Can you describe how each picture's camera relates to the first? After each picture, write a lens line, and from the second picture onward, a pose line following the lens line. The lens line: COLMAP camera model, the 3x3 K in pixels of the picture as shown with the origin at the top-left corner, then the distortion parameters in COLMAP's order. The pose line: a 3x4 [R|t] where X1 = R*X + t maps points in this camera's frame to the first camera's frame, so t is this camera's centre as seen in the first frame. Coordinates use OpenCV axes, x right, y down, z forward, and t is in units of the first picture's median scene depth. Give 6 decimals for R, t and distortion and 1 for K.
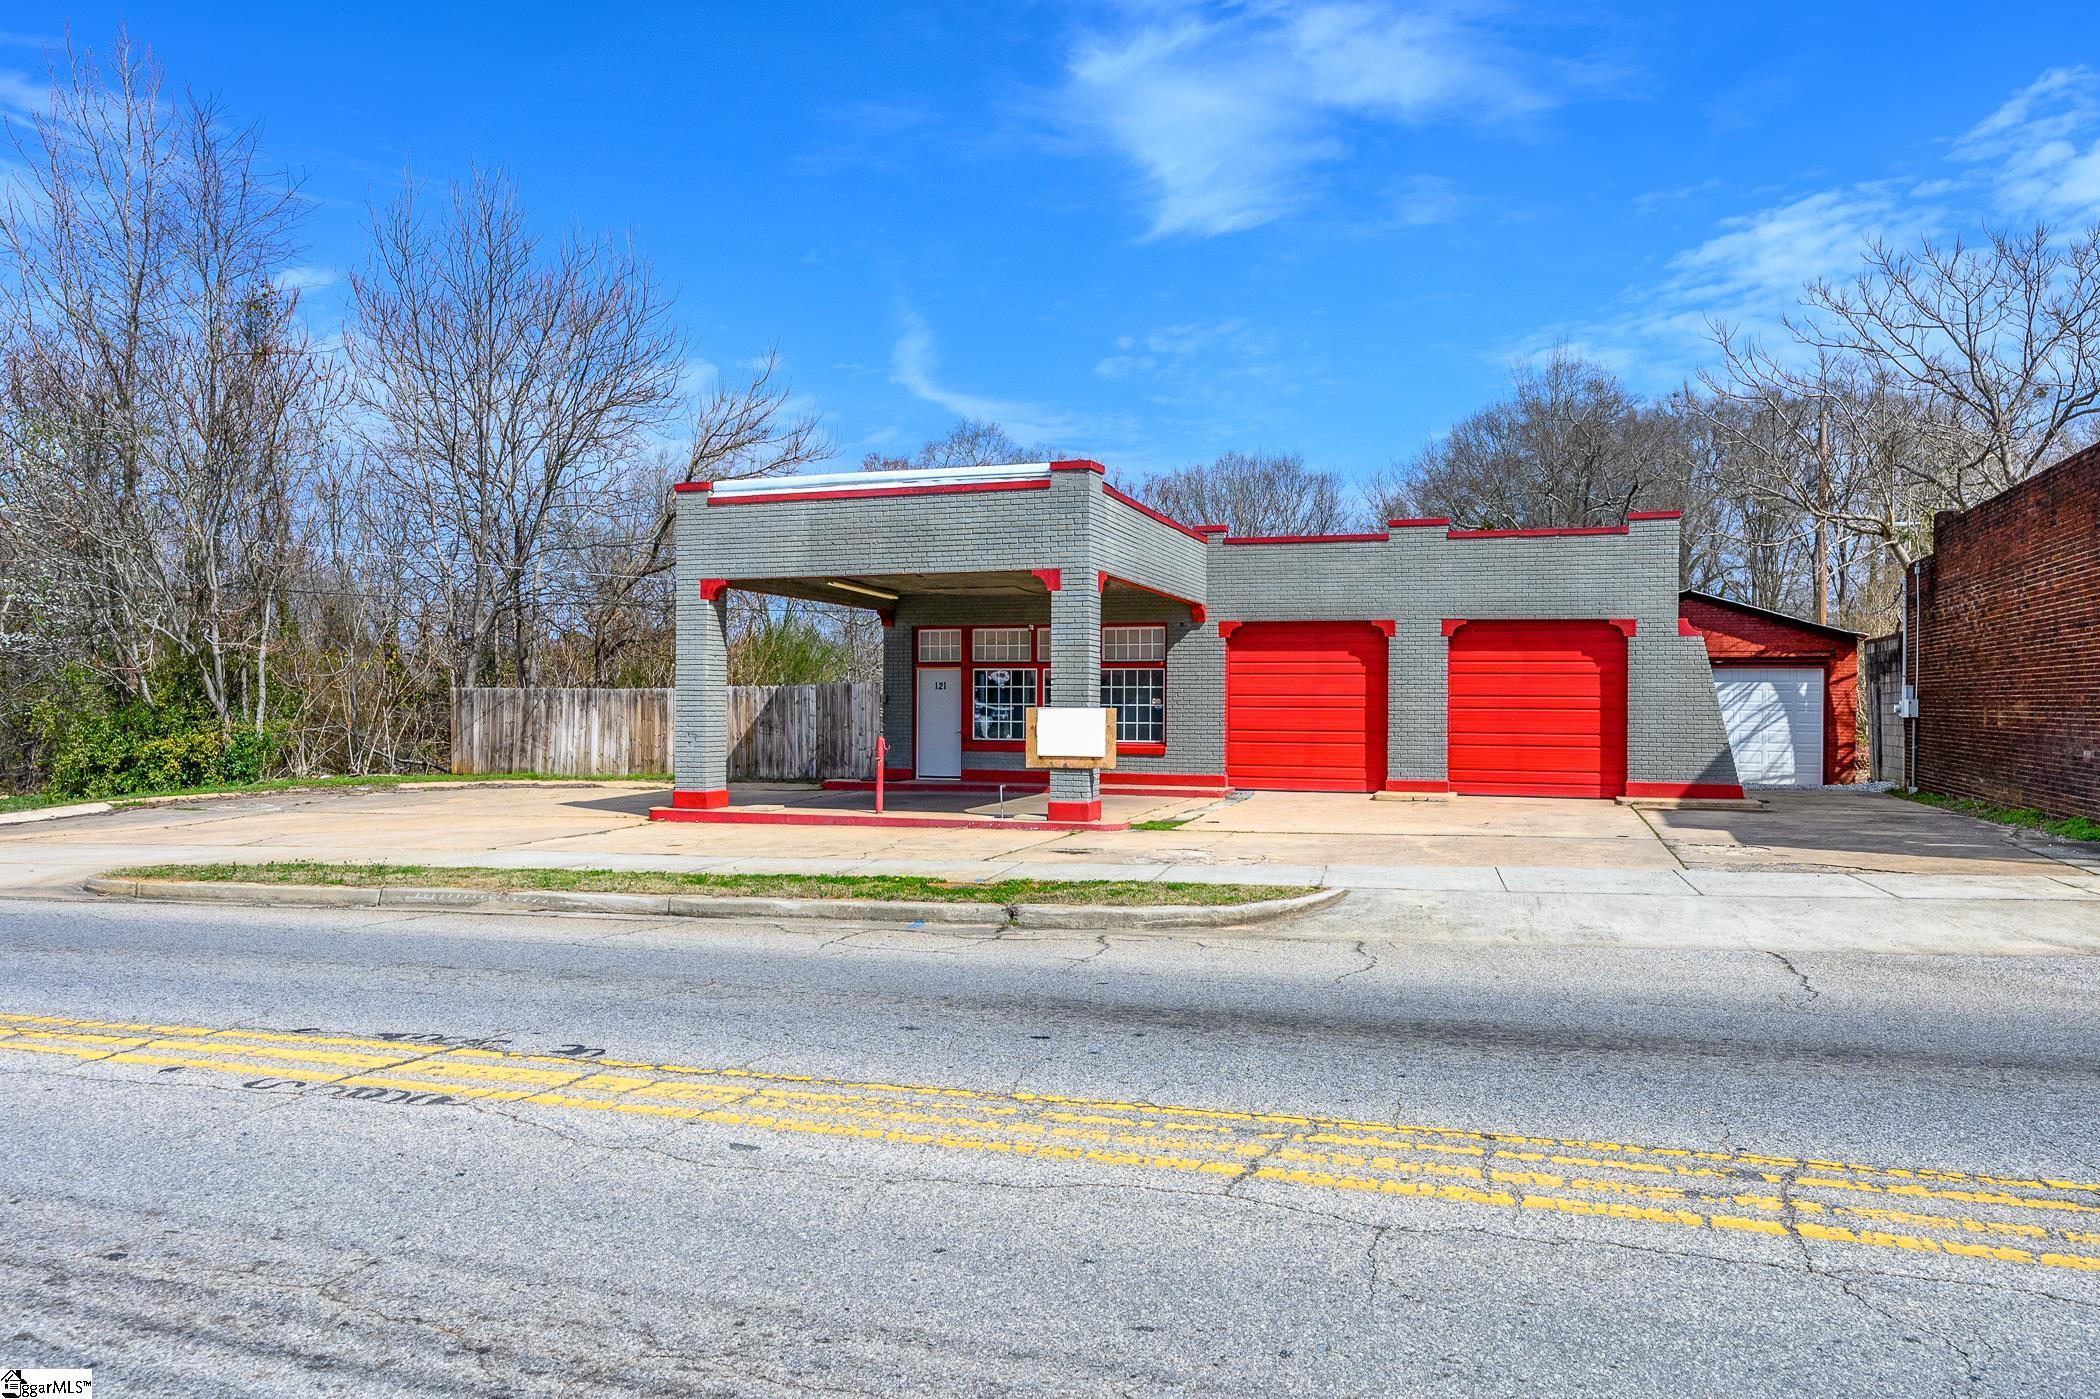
lens RADIAL K [[1453.1, 0, 1050.0], [0, 1453.1, 699.5], [0, 0, 1]] dist [-0.001582, 0.000622]
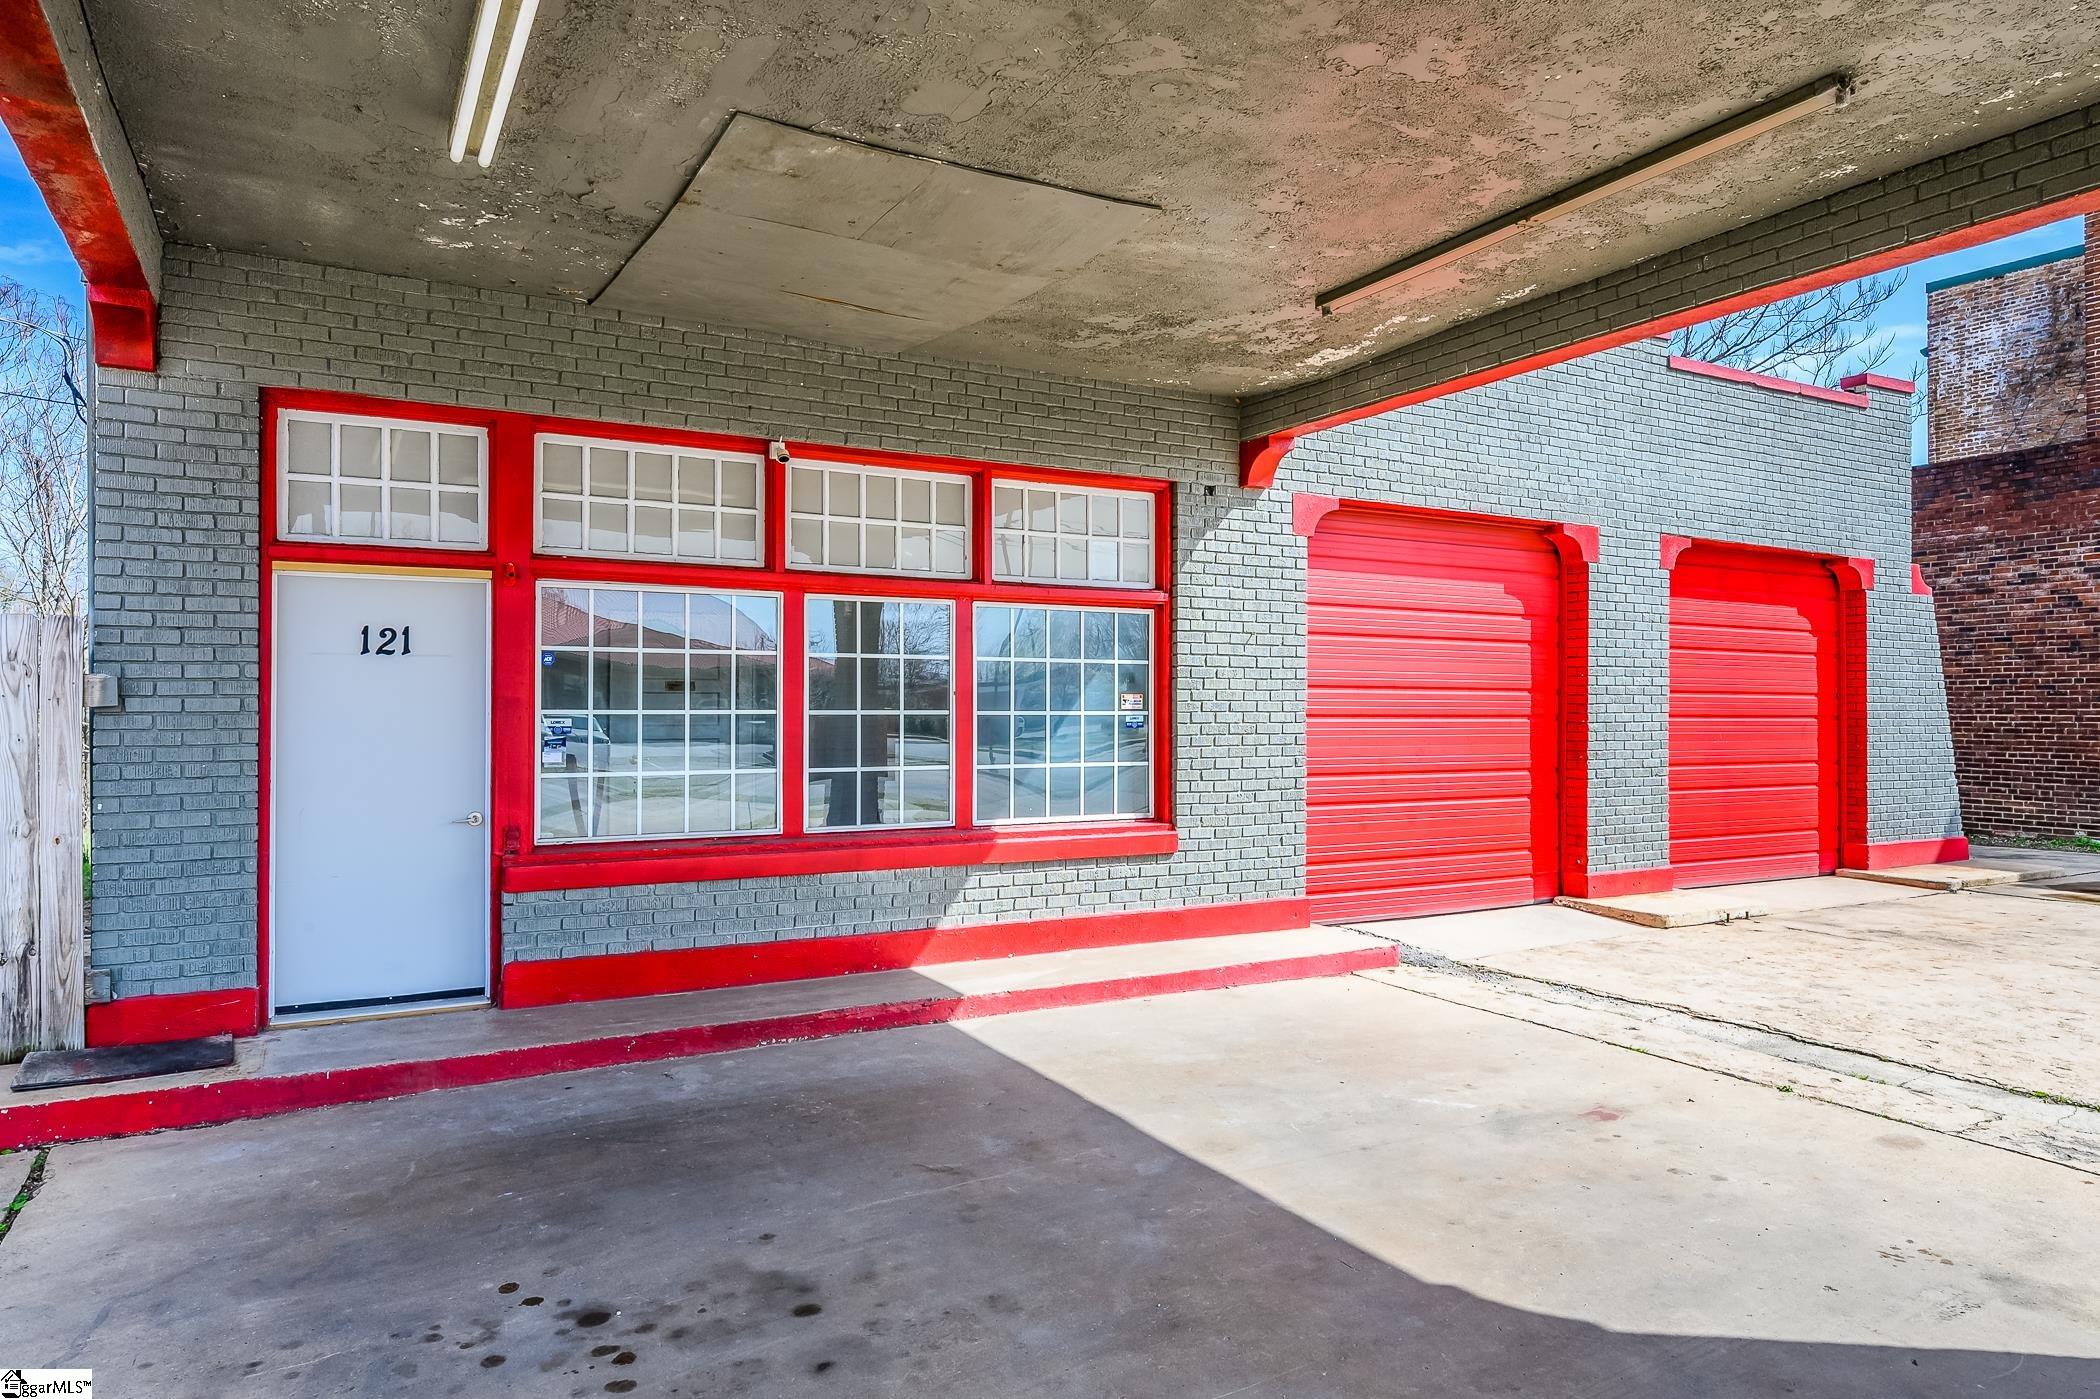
lens RADIAL K [[1260.0, 0, 1039.9], [0, 1260.0, 701.6], [0, 0, 1]] dist [-0.000881, 0.000936]
pose [[0.678161, 0.001609, 0.734911, -0.165624], [0.000382, 0.999997, -0.002541, 0.001866], [-0.734913, 0.002004, 0.678159, 0.795063]]
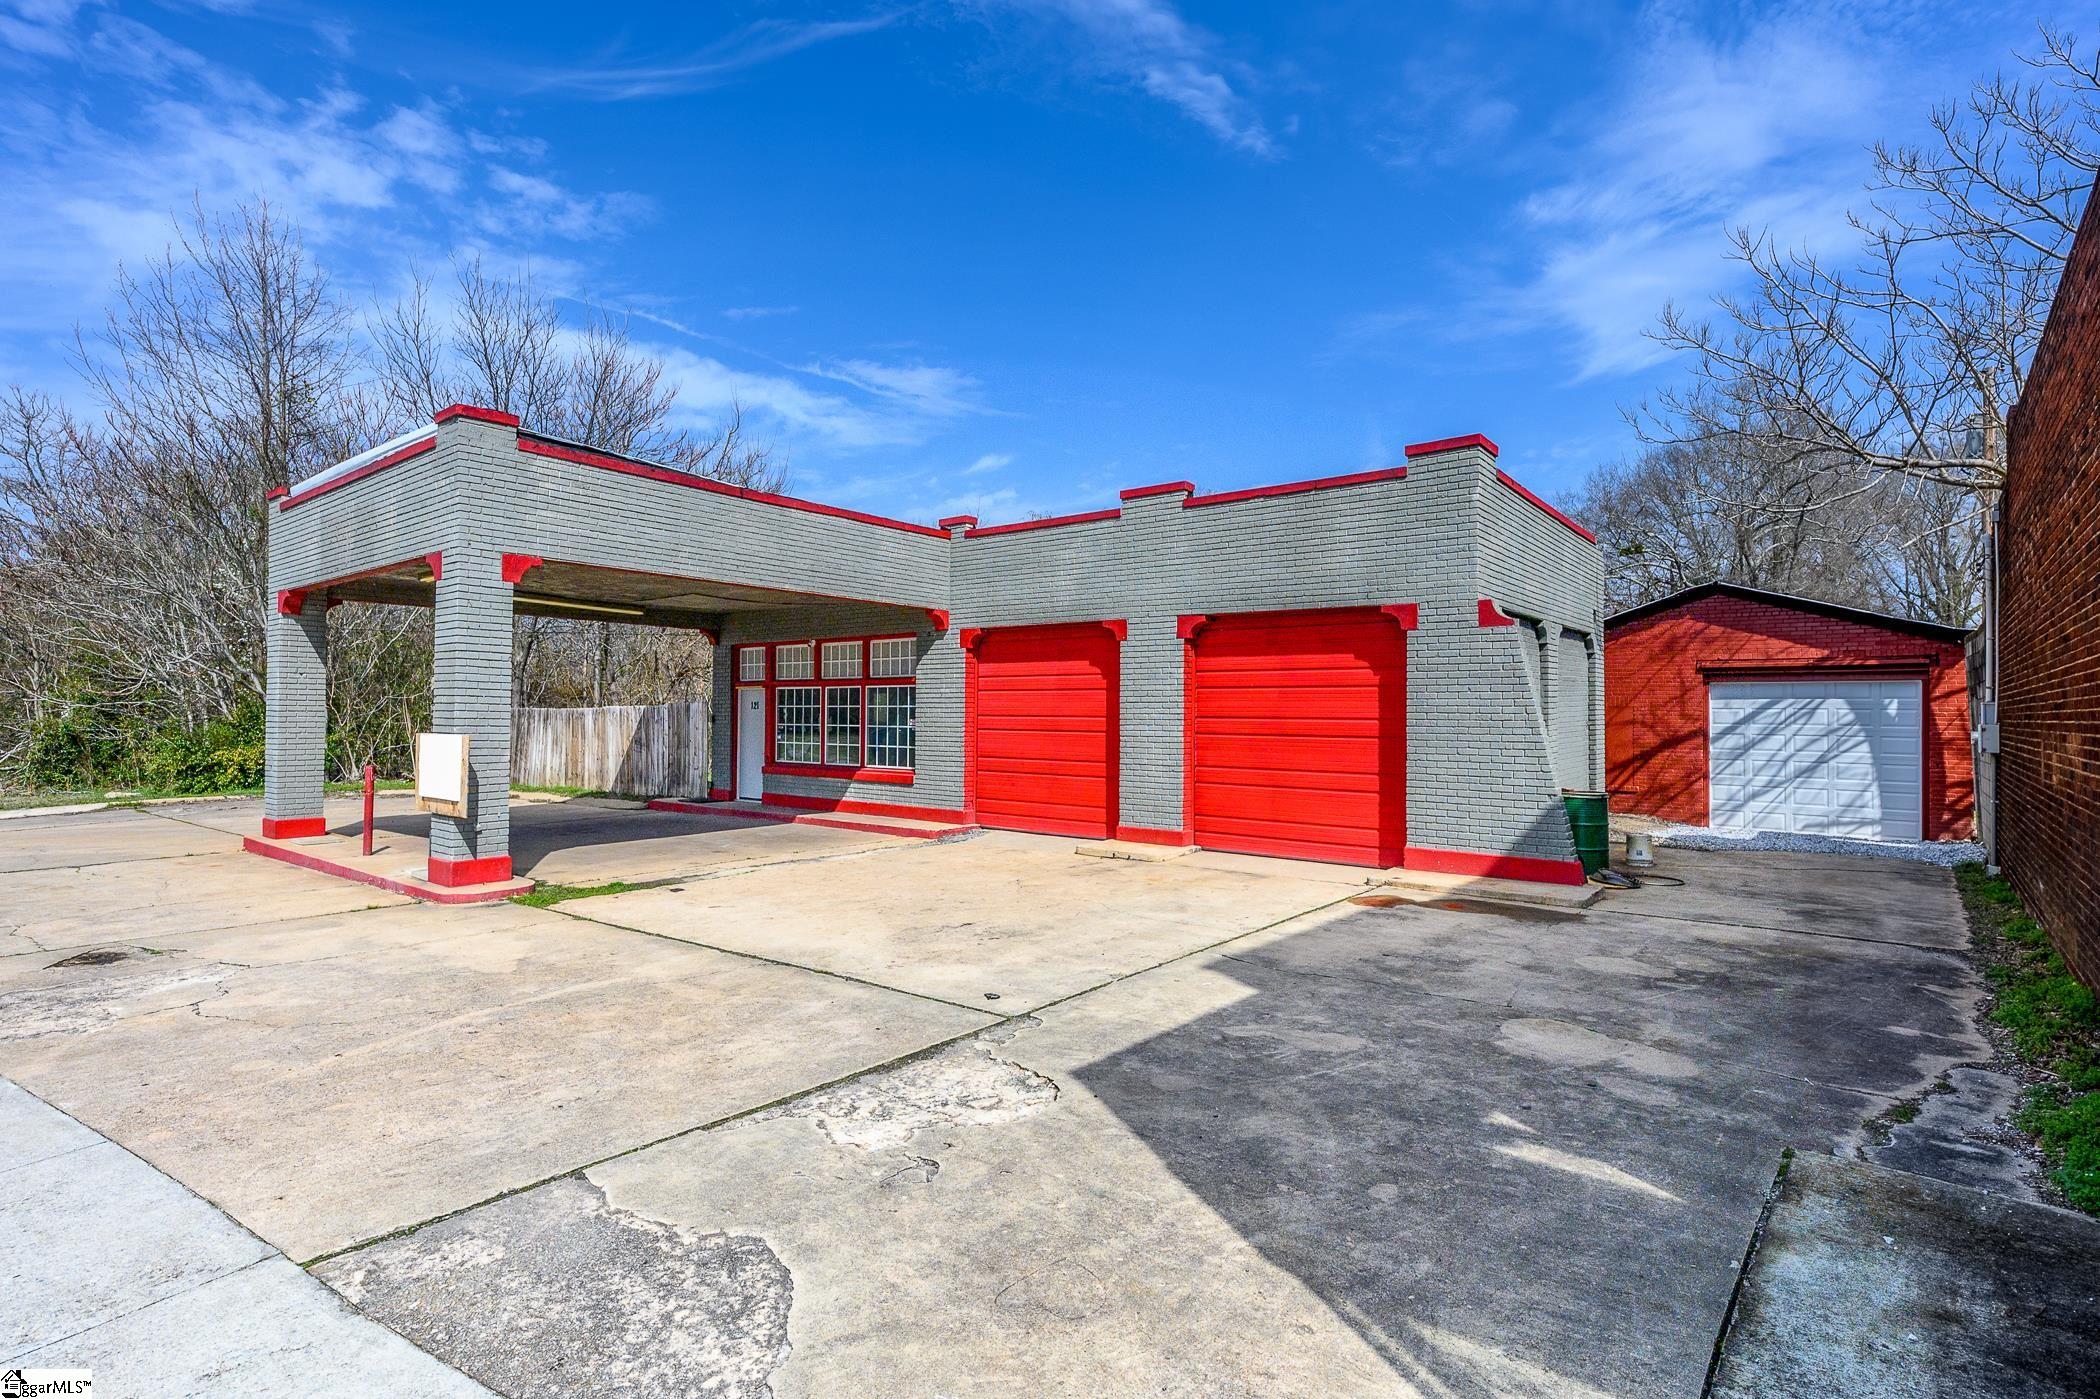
lens RADIAL K [[1015.7, 0, 1046.2], [0, 1015.7, 701.4], [0, 0, 1]] dist [0.002122, 0.000057]
pose [[0.940554, -0.003728, -0.339623, 0.352500], [-0.000725, 0.999915, -0.012984, -0.003542], [0.339643, 0.012458, 0.940472, 0.441685]]
